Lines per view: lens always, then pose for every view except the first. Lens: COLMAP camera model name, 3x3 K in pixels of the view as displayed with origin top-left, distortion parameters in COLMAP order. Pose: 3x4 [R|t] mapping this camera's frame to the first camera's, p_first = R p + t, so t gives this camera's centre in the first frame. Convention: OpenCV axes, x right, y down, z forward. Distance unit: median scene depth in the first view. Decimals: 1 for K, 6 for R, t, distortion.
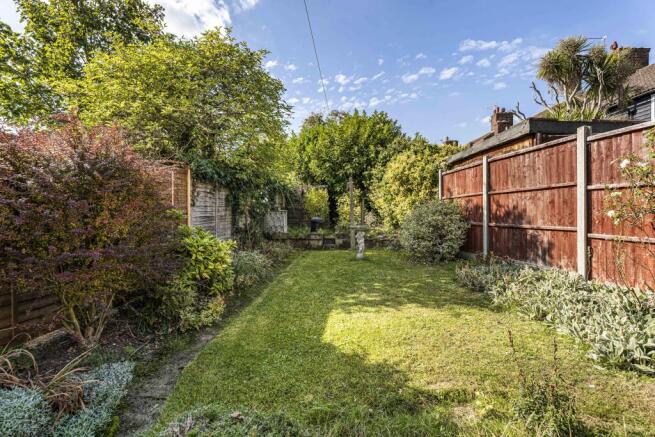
lens RADIAL K [[313.9, 0, 327.5], [0, 313.9, 218.5], [0, 0, 1]] dist [0.001033, -0.000423]
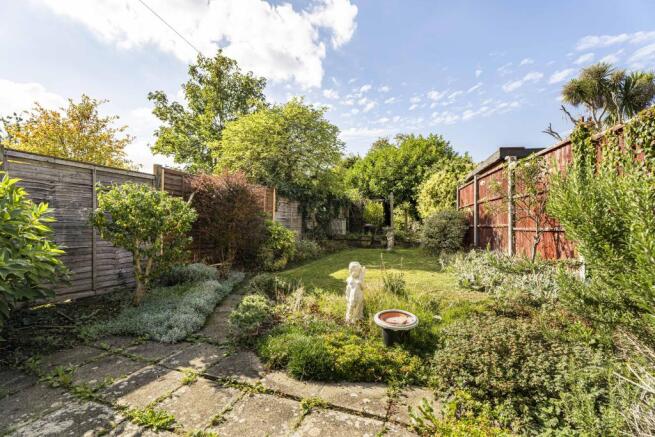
lens RADIAL K [[303.4, 0, 327.5], [0, 303.4, 218.5], [0, 0, 1]] dist [-0.000814, -0.000384]
pose [[0.958803, 0.010316, -0.283885, 0.168087], [-0.024253, 0.998664, -0.045621, 0.038512], [0.283035, 0.050627, 0.957772, -0.255890]]
